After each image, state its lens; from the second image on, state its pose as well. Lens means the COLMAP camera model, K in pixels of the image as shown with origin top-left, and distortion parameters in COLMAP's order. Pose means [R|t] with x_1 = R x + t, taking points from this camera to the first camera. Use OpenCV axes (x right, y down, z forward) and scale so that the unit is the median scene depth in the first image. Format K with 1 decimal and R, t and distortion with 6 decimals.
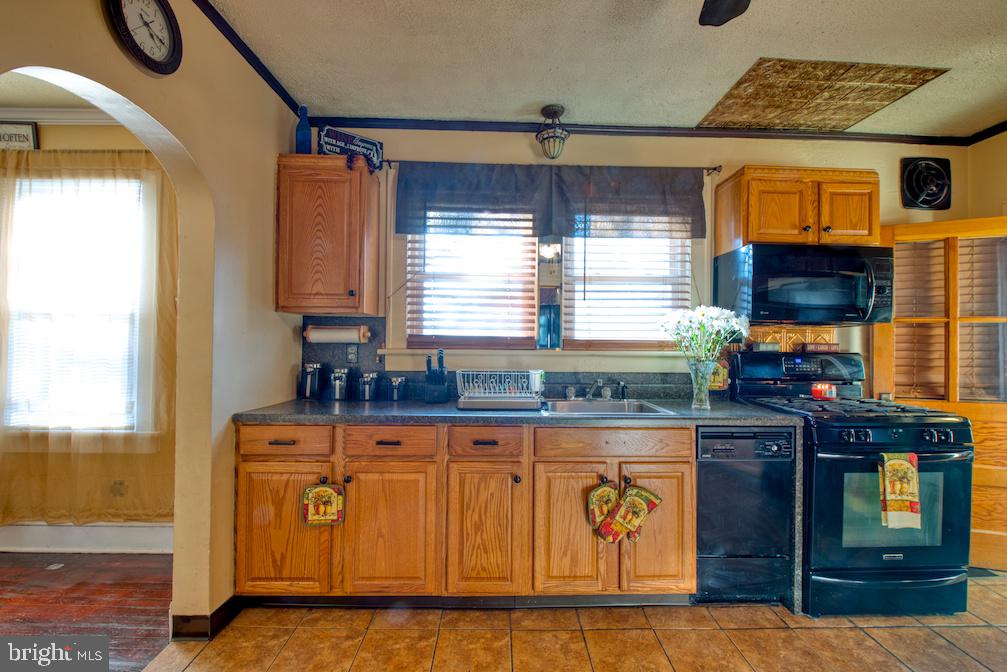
lens RADIAL K [[428.9, 0, 503.1], [0, 428.9, 339.4], [0, 0, 1]] dist [-0.010755, -0.000936]
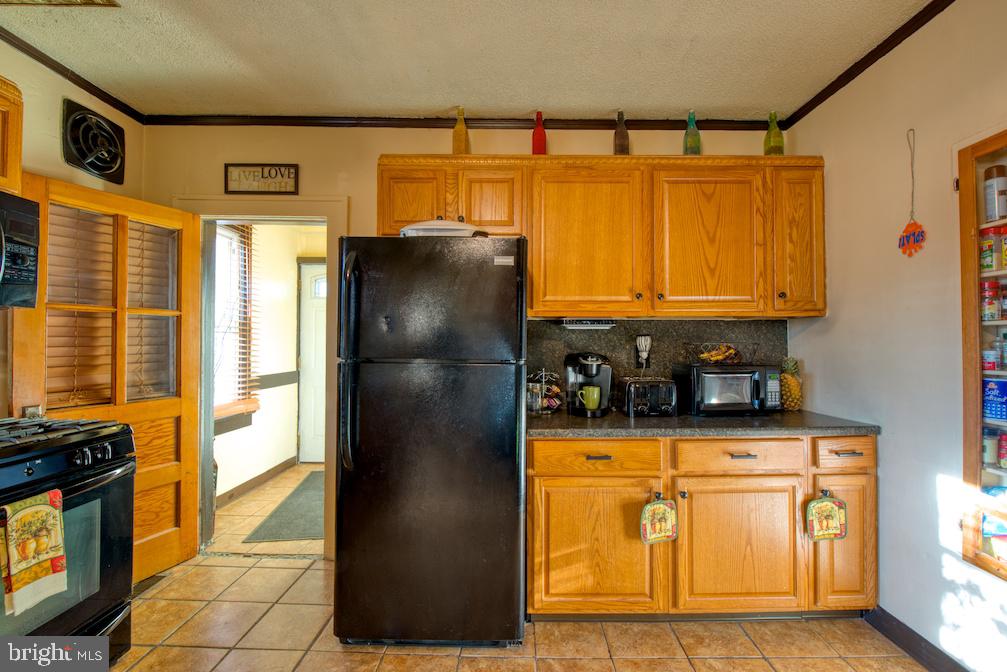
lens RADIAL K [[428.9, 0, 502.0], [0, 428.9, 334.7], [0, 0, 1]] dist [-0.010755, -0.000936]
pose [[0.060950, 0.006556, 0.998119, 0.239688], [-0.007474, 0.999953, -0.006112, 0.003809], [-0.998113, -0.007088, 0.060996, 0.164259]]
